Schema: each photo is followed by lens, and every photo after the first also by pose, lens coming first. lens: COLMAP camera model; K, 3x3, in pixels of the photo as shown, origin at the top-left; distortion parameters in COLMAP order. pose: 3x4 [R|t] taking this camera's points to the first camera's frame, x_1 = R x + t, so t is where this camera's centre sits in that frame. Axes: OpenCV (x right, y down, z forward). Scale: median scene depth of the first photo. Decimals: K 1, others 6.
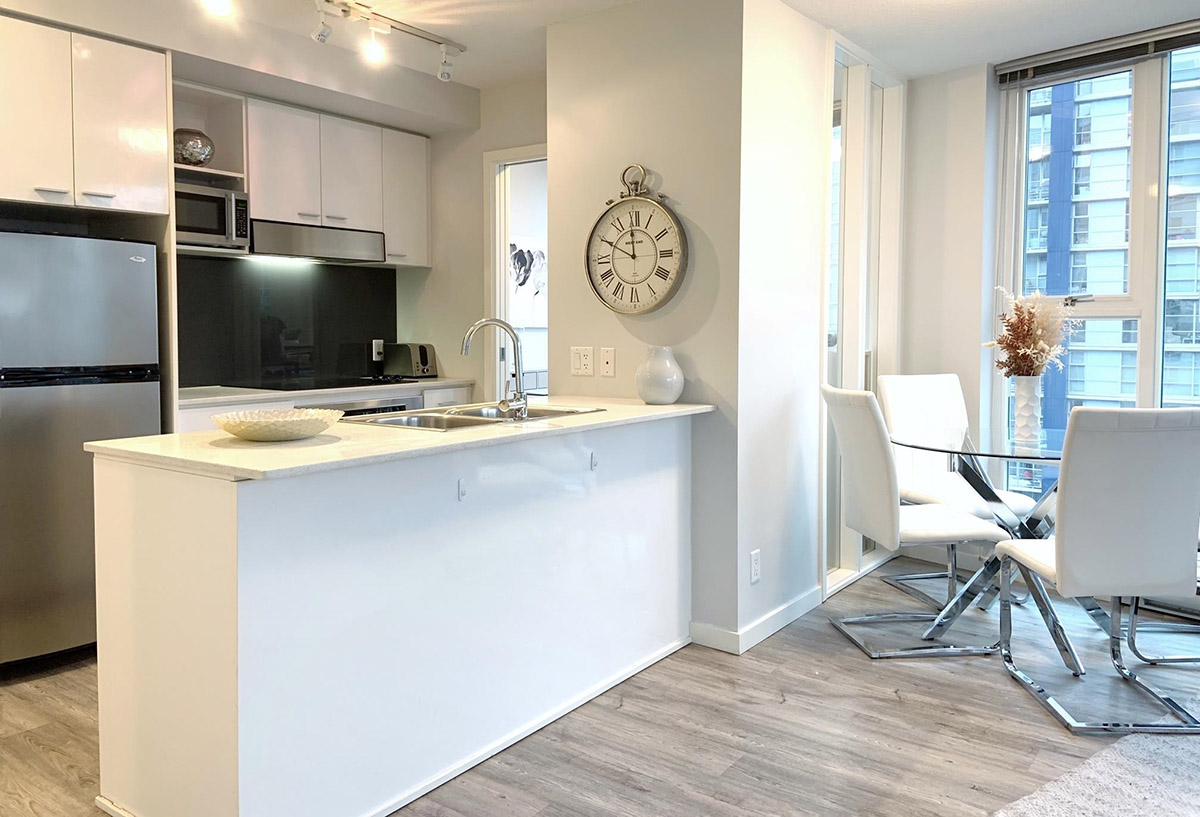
lens RADIAL K [[912.0, 0, 608.2], [0, 912.0, 365.4], [0, 0, 1]] dist [0.072099, -0.040550]
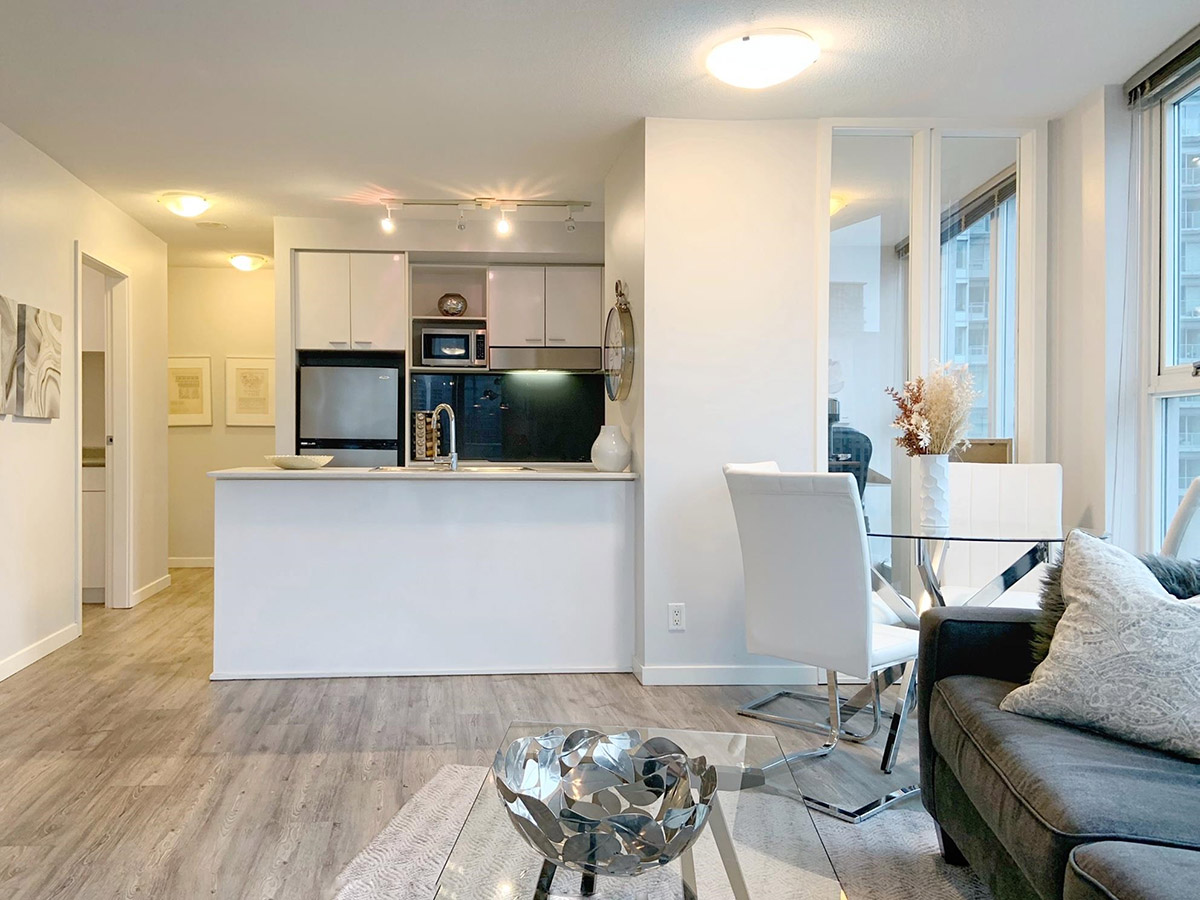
lens RADIAL K [[928.7, 0, 499.8], [0, 928.7, 455.1], [0, 0, 1]] dist [0.109797, -0.098038]
pose [[0.633963, 0.014317, -0.773231, 0.892456], [-0.037482, 0.999222, -0.012229, 0.038586], [0.772455, 0.036735, 0.634006, 0.077978]]
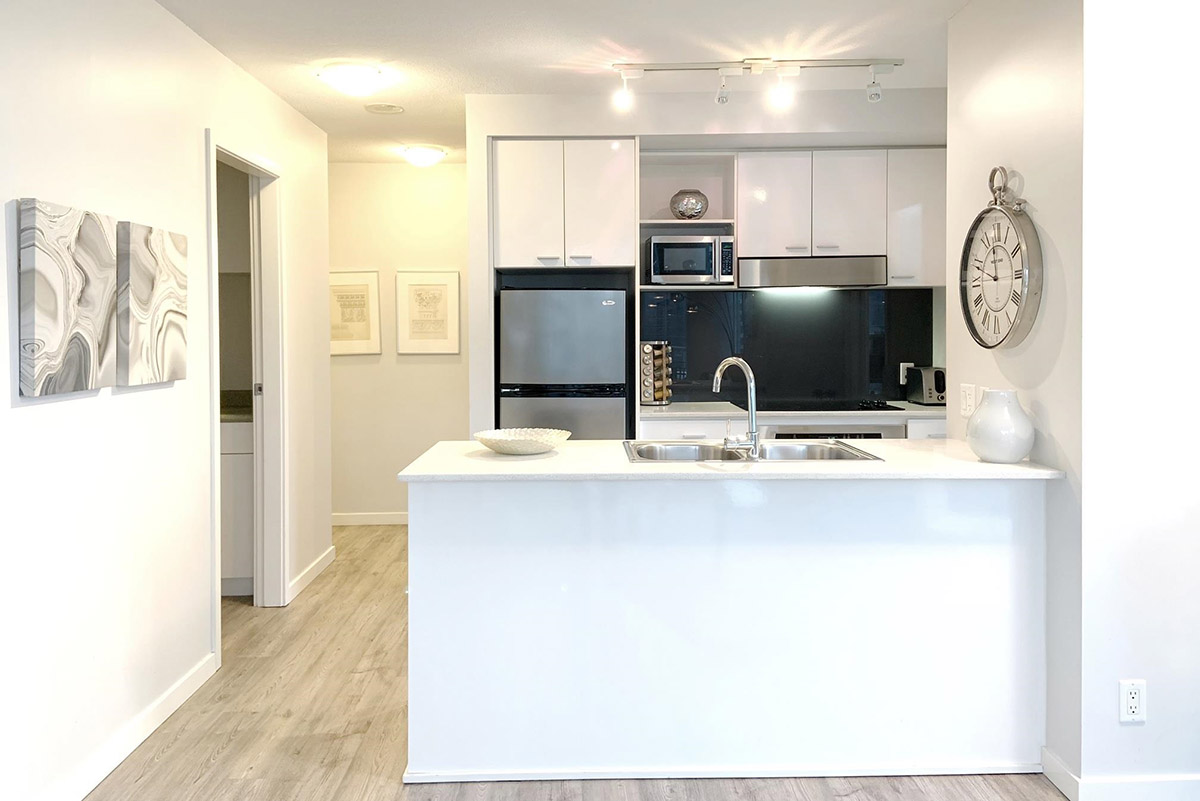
lens RADIAL K [[912.8, 0, 598.5], [0, 912.8, 353.5], [0, 0, 1]] dist [0.071669, 0.011928]
pose [[0.597503, 0.018101, -0.801662, 0.475883], [-0.029603, 0.999562, 0.000505, -0.040780], [0.801320, 0.023430, 0.597777, 0.212250]]
